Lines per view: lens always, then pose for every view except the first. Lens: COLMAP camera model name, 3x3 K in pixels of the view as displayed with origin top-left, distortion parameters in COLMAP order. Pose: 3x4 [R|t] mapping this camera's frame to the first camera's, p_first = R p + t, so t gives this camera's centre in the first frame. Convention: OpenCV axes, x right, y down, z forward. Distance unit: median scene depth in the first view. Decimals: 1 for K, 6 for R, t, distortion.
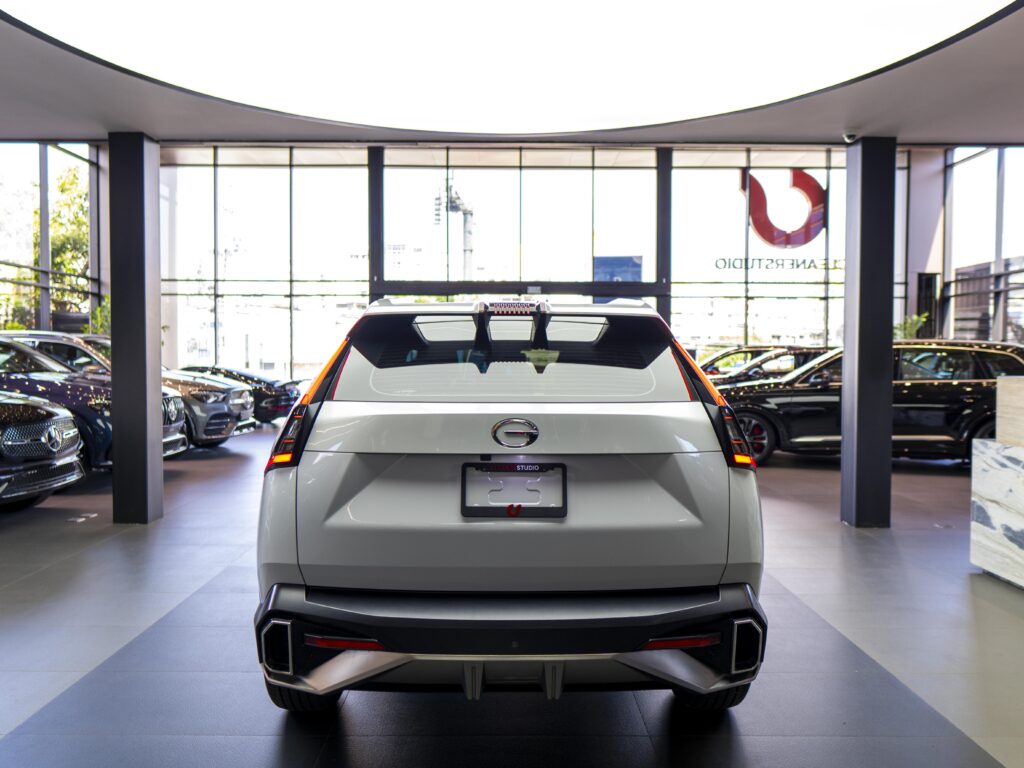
lens RADIAL K [[797.9, 0, 512.0], [0, 797.9, 386.9], [0, 0, 1]] dist [0.001973, -0.003855]
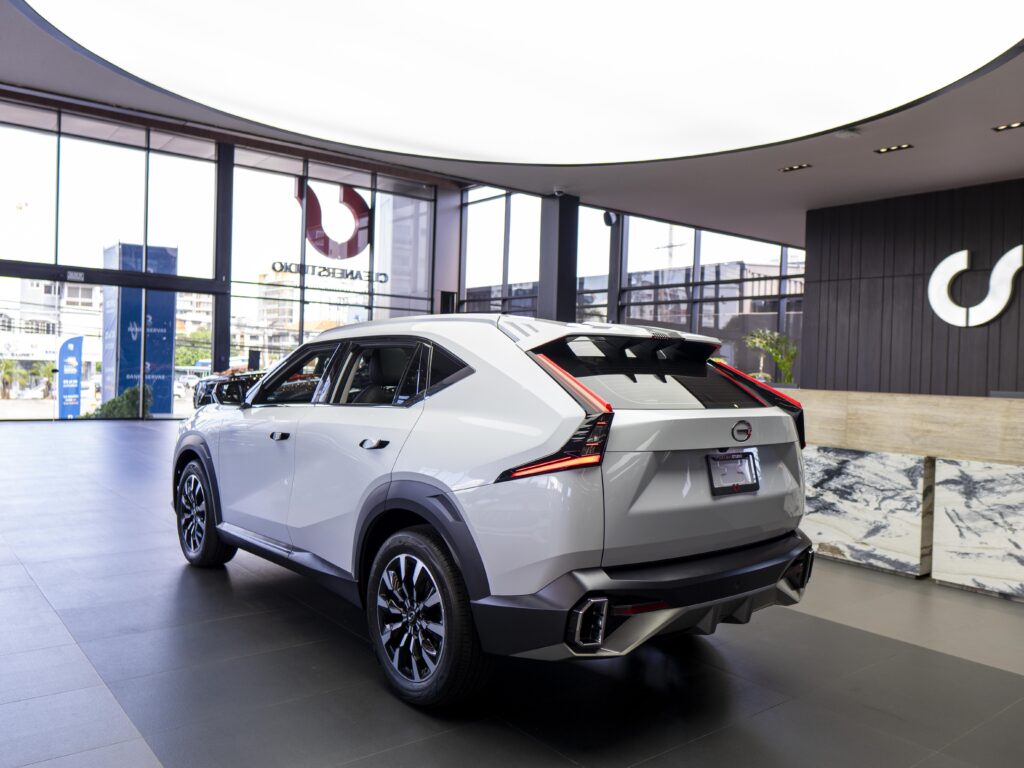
lens RADIAL K [[797.9, 0, 507.4], [0, 797.9, 379.1], [0, 0, 1]] dist [0.001973, -0.003855]
pose [[0.781804, 0.010191, 0.623441, -0.145777], [-0.004908, 0.999936, -0.010190, -0.002030], [-0.623505, 0.004906, 0.781804, 0.022025]]
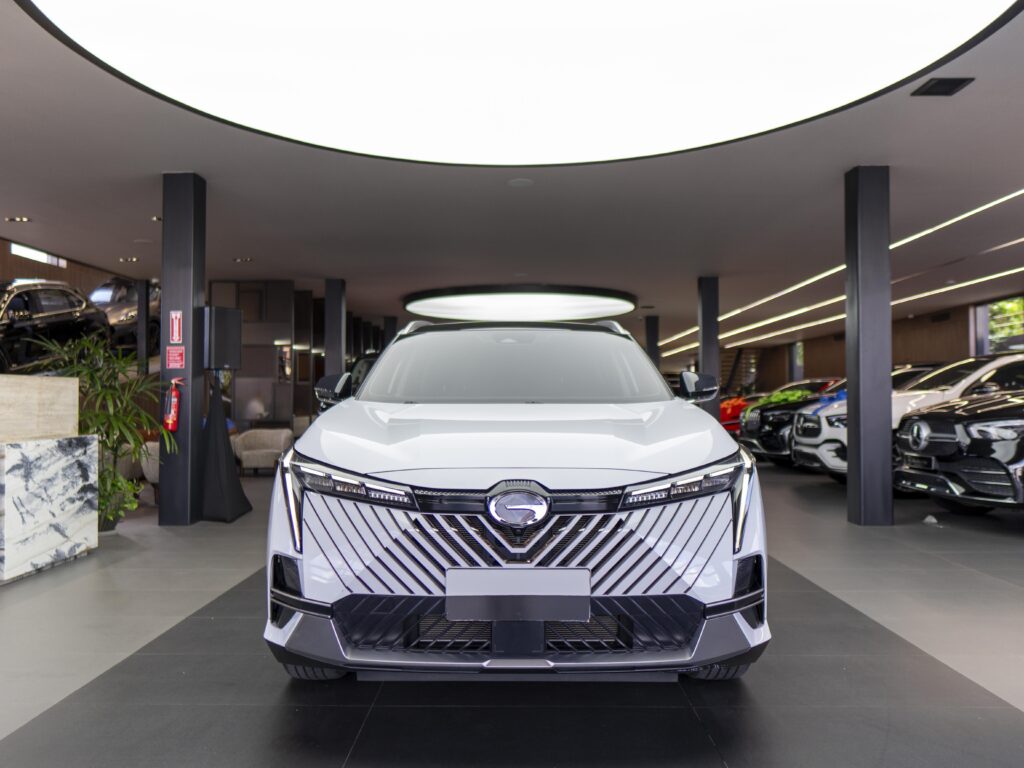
lens RADIAL K [[797.9, 0, 506.0], [0, 797.9, 375.9], [0, 0, 1]] dist [0.001973, -0.003855]
pose [[-0.999997, -0.001317, -0.002293, 0.000123], [-0.001330, 0.999984, 0.005504, -0.000613], [0.002286, 0.005507, -0.999982, 0.419105]]
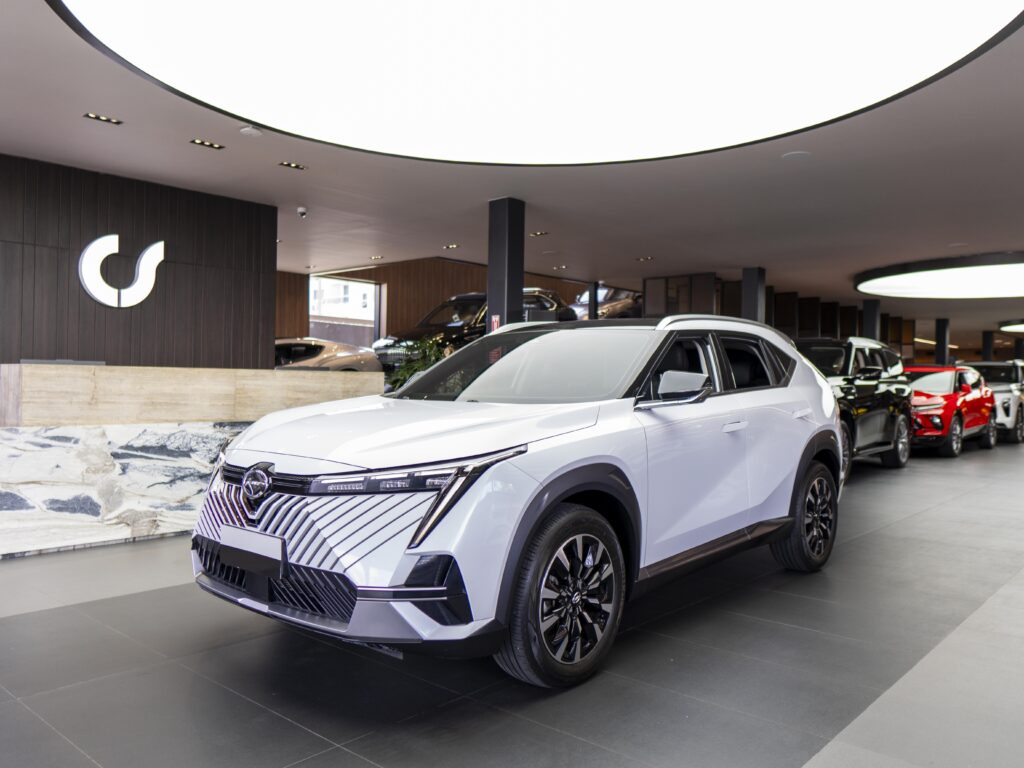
lens RADIAL K [[797.9, 0, 502.0], [0, 797.9, 381.2], [0, 0, 1]] dist [0.001973, -0.003855]
pose [[-0.753433, -0.012326, 0.657410, -0.152925], [0.007199, 0.999610, 0.026993, -0.003980], [-0.657486, 0.025071, -0.753050, 0.379220]]
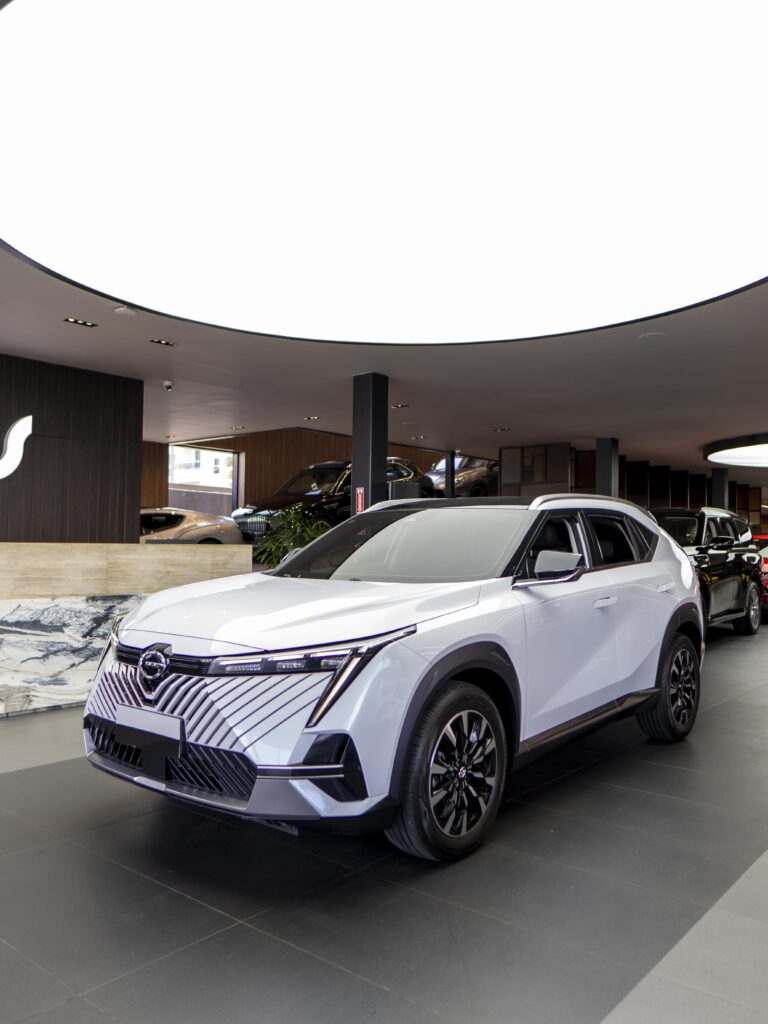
lens RADIAL K [[797.9, 0, 377.7], [0, 797.9, 516.6], [0, 0, 1]] dist [0.001973, -0.003855]
pose [[-0.773958, 0.012904, 0.633106, -0.151661], [0.009482, 0.999916, -0.008788, -0.008442], [-0.633166, -0.000799, -0.774015, 0.390705]]
